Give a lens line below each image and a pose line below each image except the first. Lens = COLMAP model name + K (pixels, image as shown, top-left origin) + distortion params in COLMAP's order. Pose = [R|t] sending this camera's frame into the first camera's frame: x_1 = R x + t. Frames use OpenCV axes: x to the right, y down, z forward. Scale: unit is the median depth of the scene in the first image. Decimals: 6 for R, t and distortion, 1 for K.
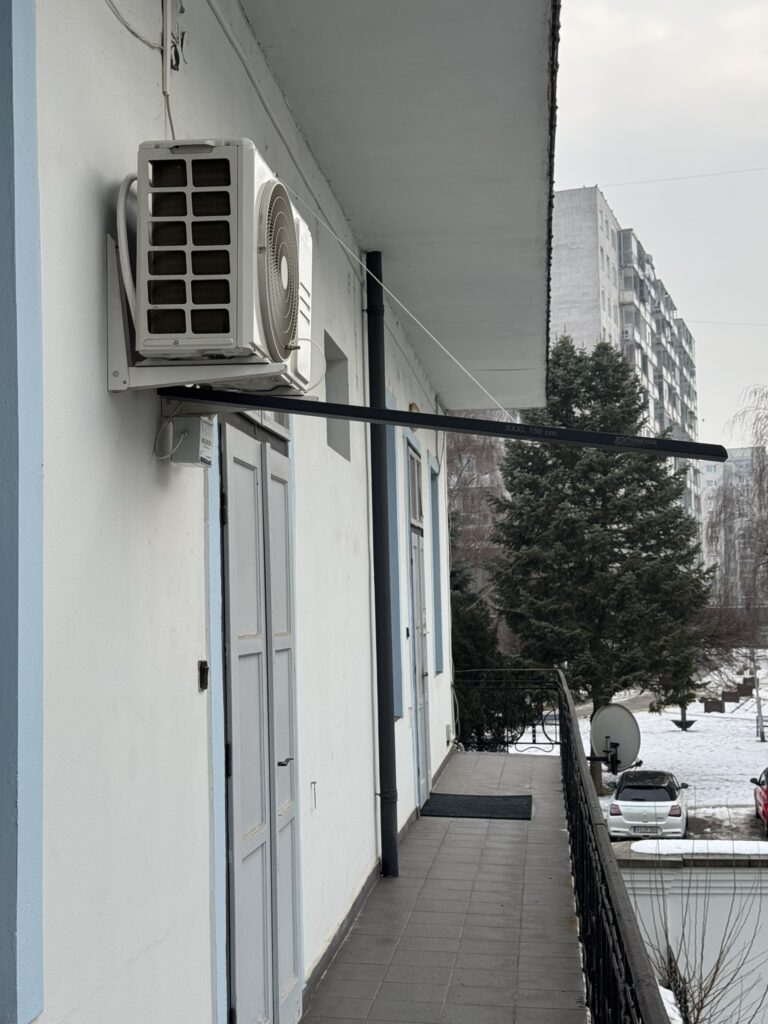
lens RADIAL K [[1448.9, 0, 384.0], [0, 1448.9, 512.0], [0, 0, 1]] dist [0.163615, -0.054418]
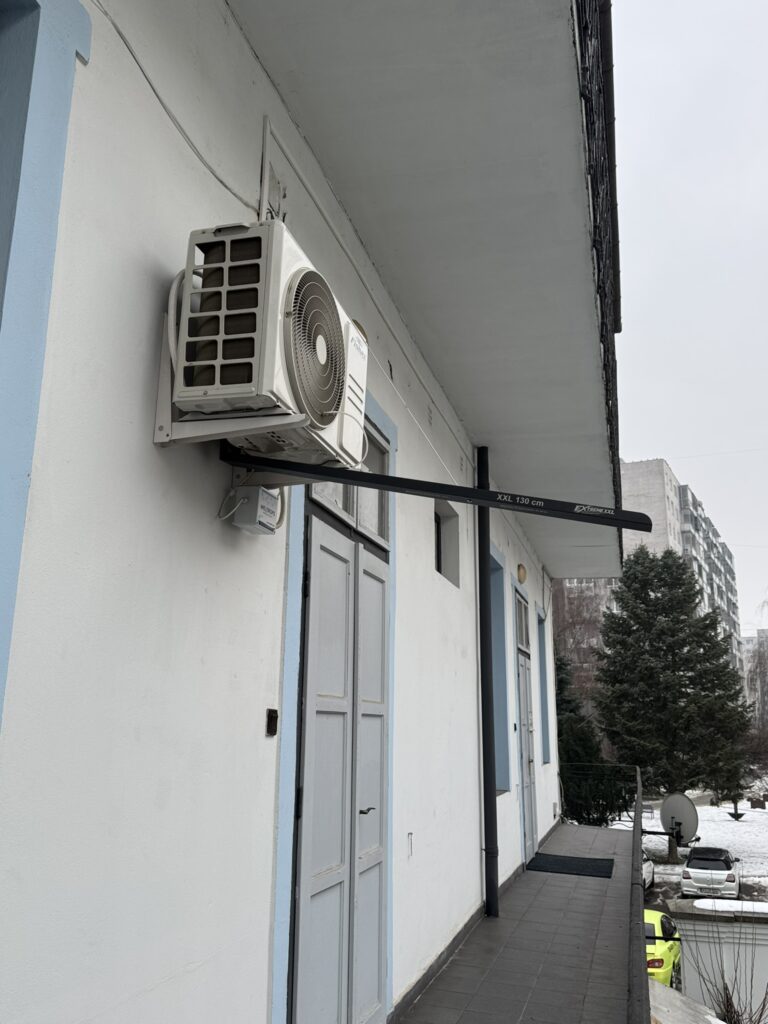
lens RADIAL K [[882.8, 0, 384.0], [0, 882.8, 512.0], [0, 0, 1]] dist [0.153639, -0.284307]
pose [[0.986572, -0.002155, -0.163316, 0.011883], [-0.025411, 0.985713, -0.166509, 0.009604], [0.161341, 0.168423, 0.972421, 0.045787]]
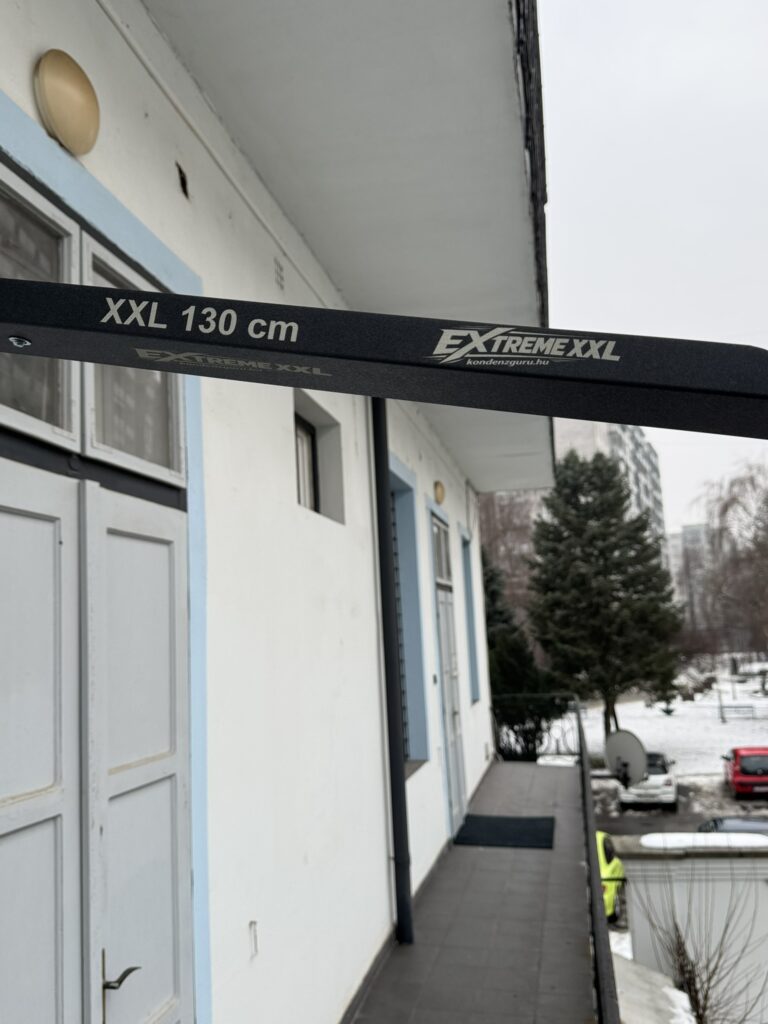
lens RADIAL K [[882.8, 0, 384.0], [0, 882.8, 512.0], [0, 0, 1]] dist [0.153639, -0.284307]
pose [[0.995304, -0.035629, -0.090005, 0.016252], [0.029432, 0.997164, -0.069272, -0.000218], [0.092218, 0.066298, 0.993529, 0.110271]]
